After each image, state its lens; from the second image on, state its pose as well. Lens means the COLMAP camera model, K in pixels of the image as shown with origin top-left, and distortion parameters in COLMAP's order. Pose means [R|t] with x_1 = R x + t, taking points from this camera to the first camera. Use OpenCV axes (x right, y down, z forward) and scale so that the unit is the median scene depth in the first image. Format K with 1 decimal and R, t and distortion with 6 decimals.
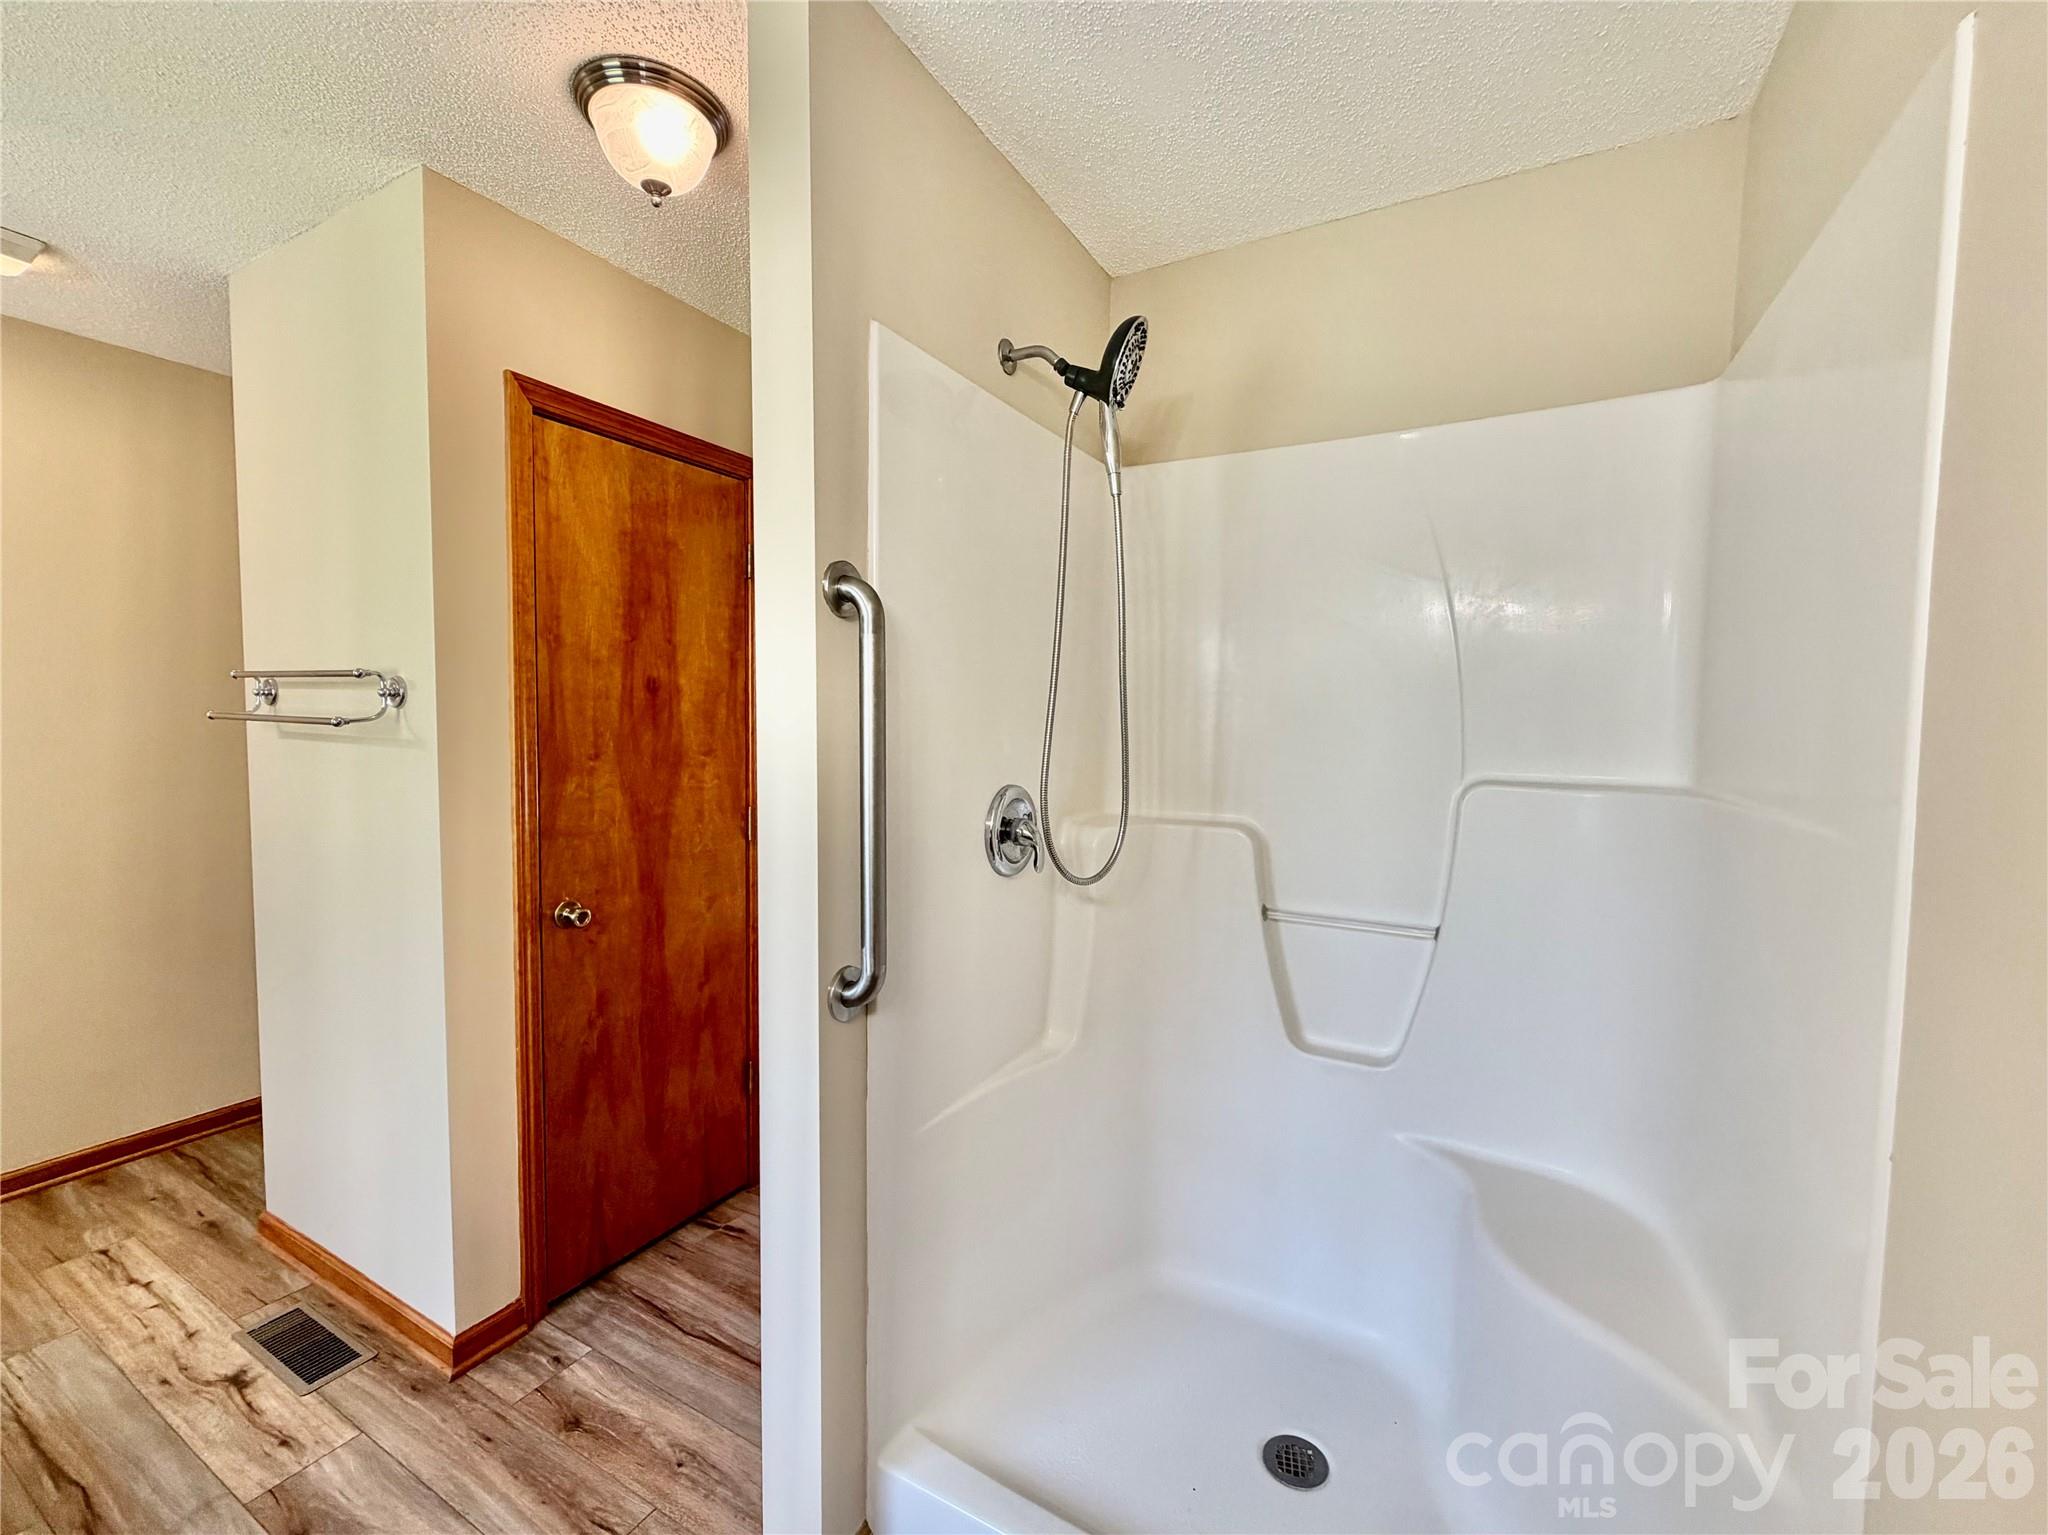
lens RADIAL K [[819.9, 0, 985.2], [0, 819.9, 773.3], [0, 0, 1]] dist [0.001984, -0.000636]
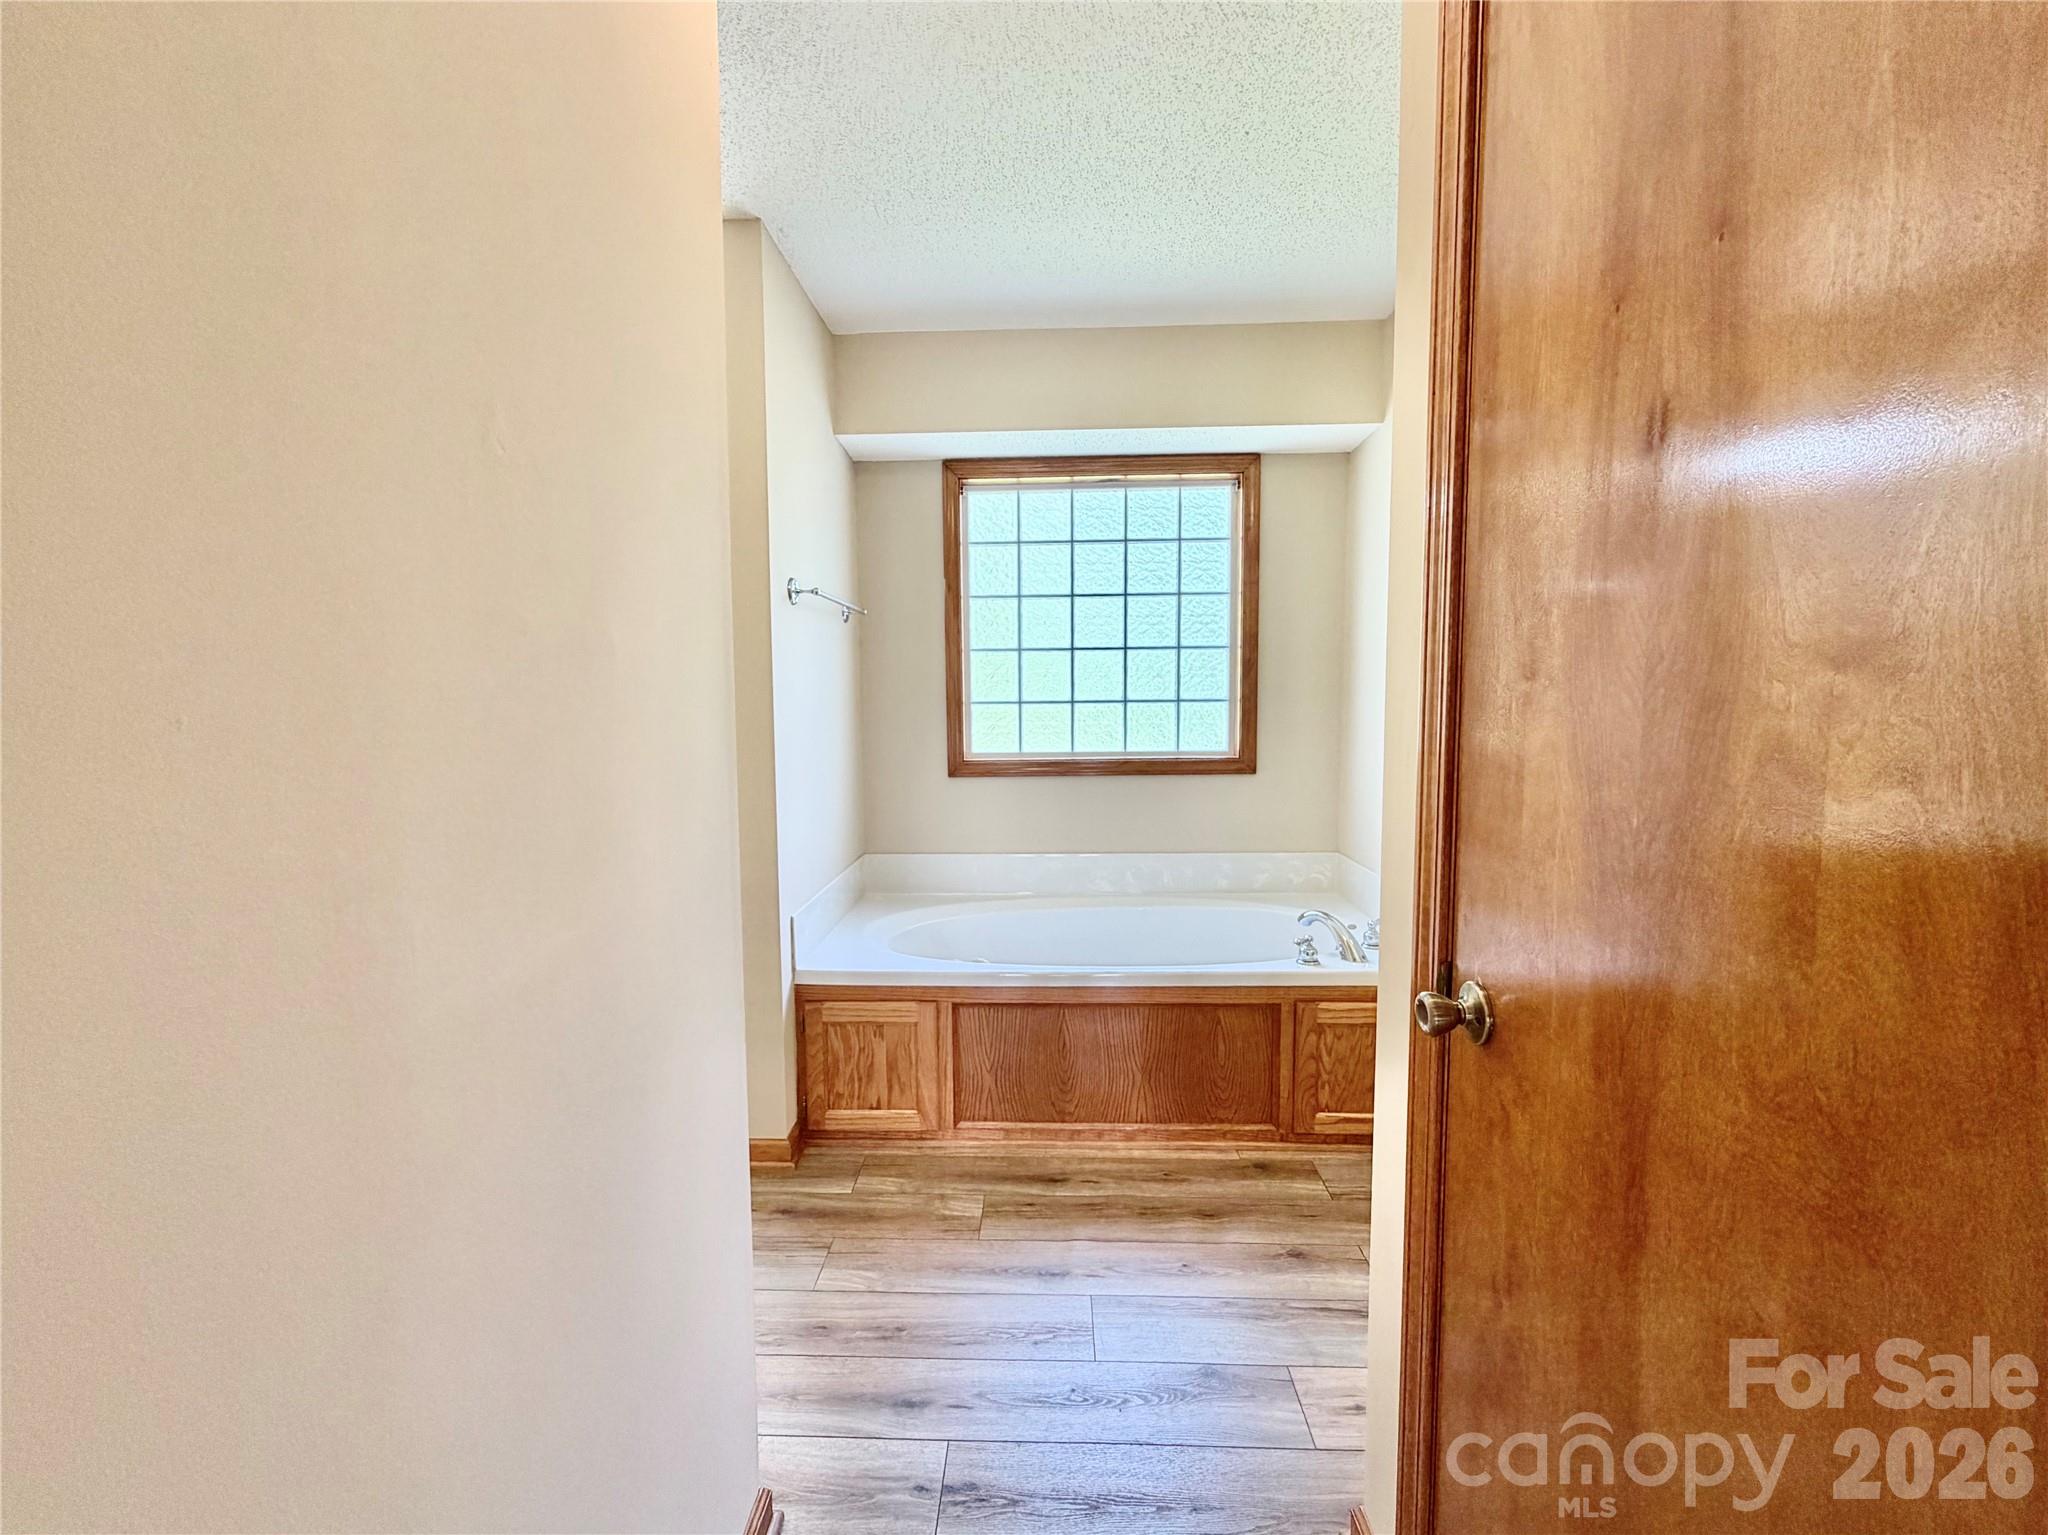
lens RADIAL K [[890.7, 0, 1013.3], [0, 890.7, 775.4], [0, 0, 1]] dist [0.002490, -0.000096]
pose [[-0.891667, 0.034674, -0.451361, -0.053703], [-0.030750, 0.990120, 0.136810, -0.021181], [0.451646, 0.135868, -0.881791, 1.304069]]
